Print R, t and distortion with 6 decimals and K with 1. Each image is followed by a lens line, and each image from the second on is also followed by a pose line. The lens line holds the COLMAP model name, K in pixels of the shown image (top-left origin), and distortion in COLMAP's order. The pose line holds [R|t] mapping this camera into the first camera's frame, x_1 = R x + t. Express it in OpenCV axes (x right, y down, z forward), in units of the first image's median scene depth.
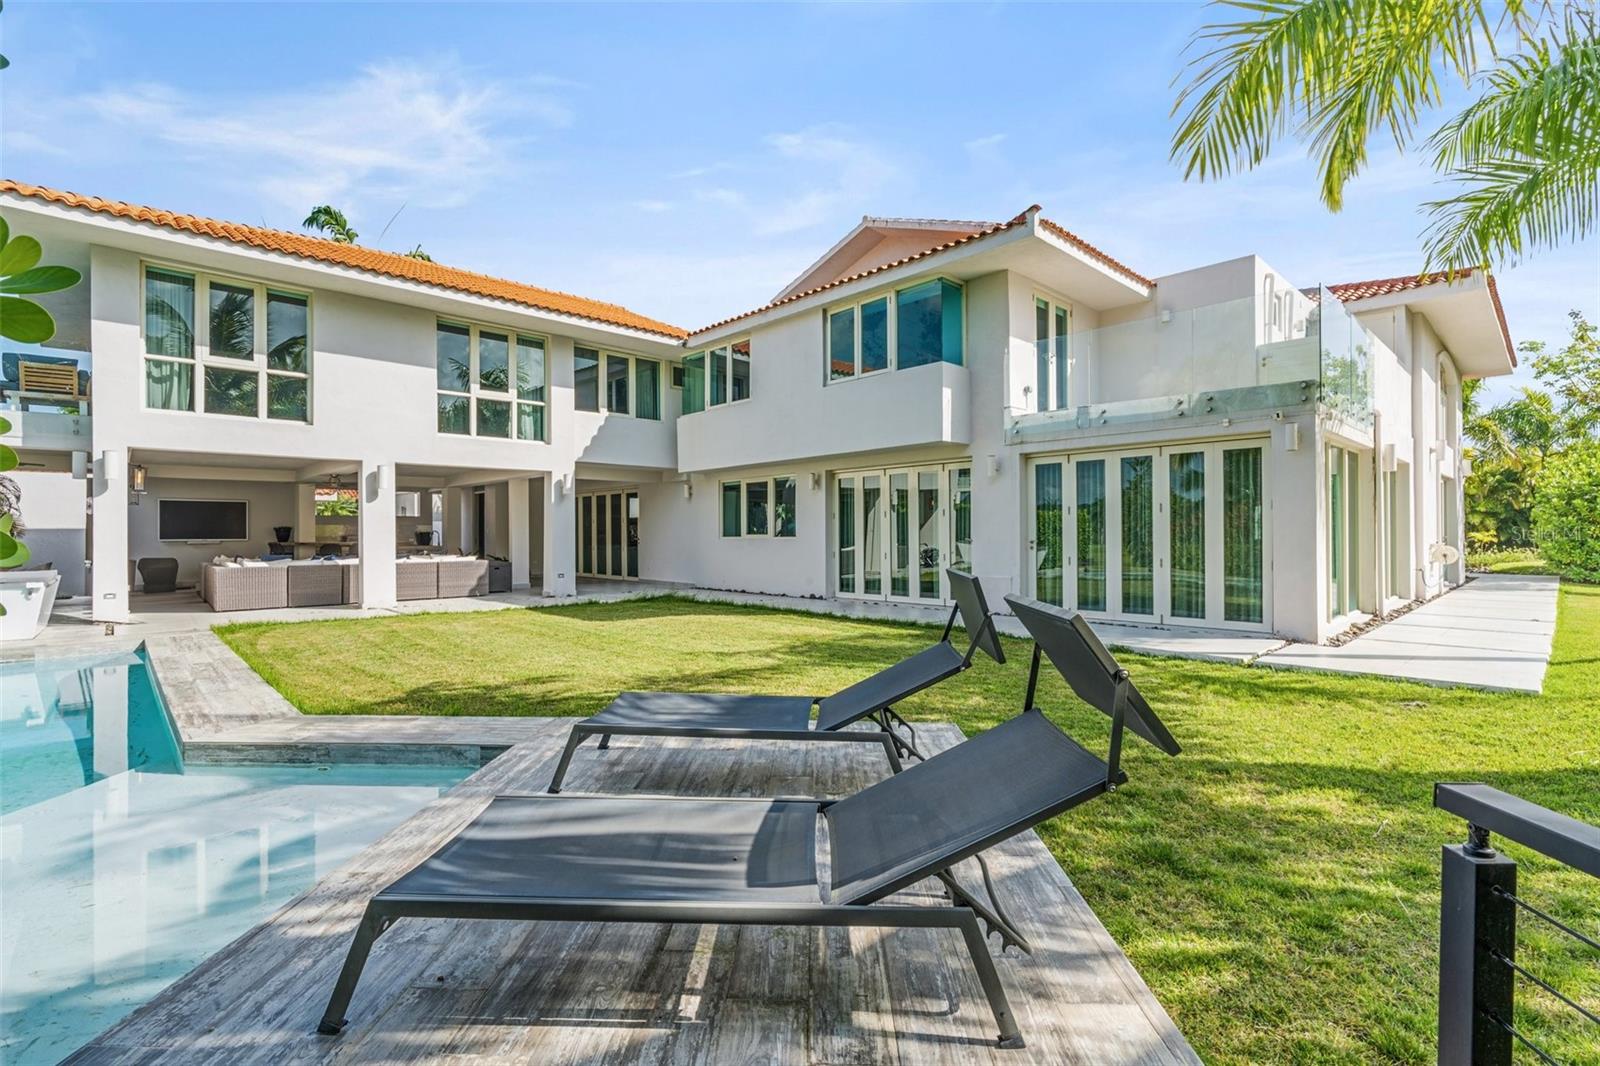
lens RADIAL K [[736.9, 0, 802.0], [0, 736.9, 526.8], [0, 0, 1]] dist [0.002950, 0.000080]
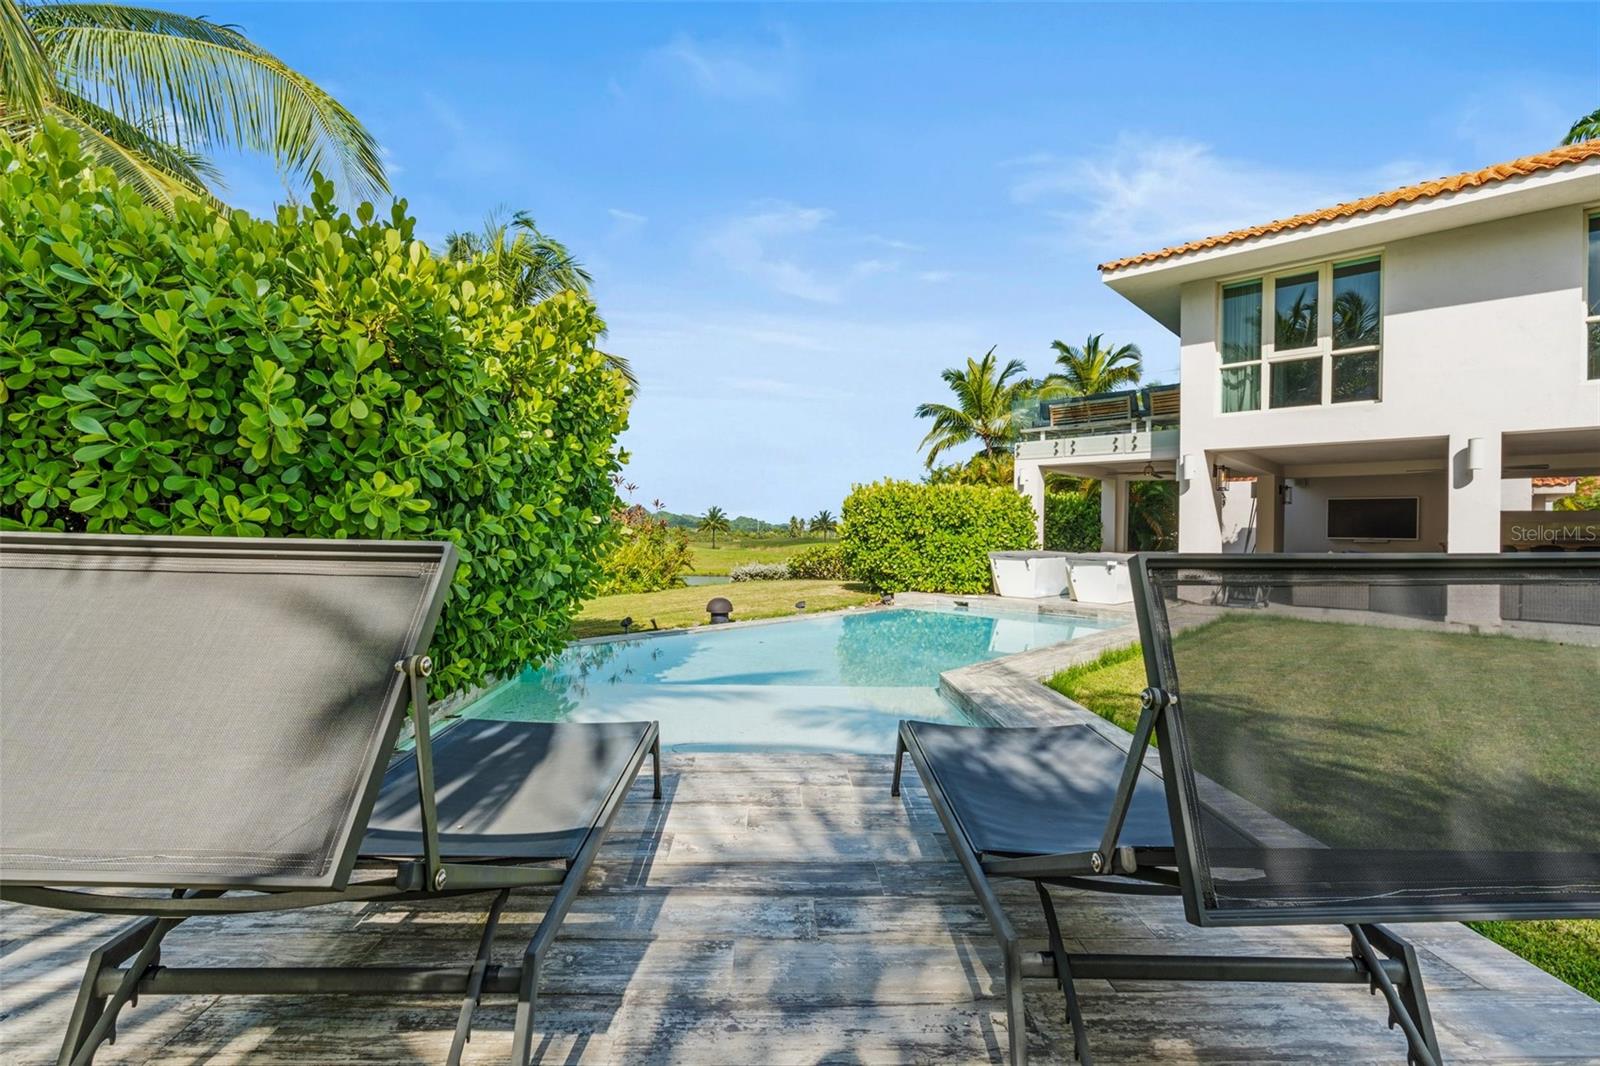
lens RADIAL K [[736.9, 0, 802.8], [0, 736.9, 541.2], [0, 0, 1]] dist [0.002950, 0.000080]
pose [[0.035050, 0.039906, -0.998589, 0.210840], [0.005535, 0.999179, 0.040124, -0.013766], [0.999370, -0.006933, 0.034800, 0.305376]]
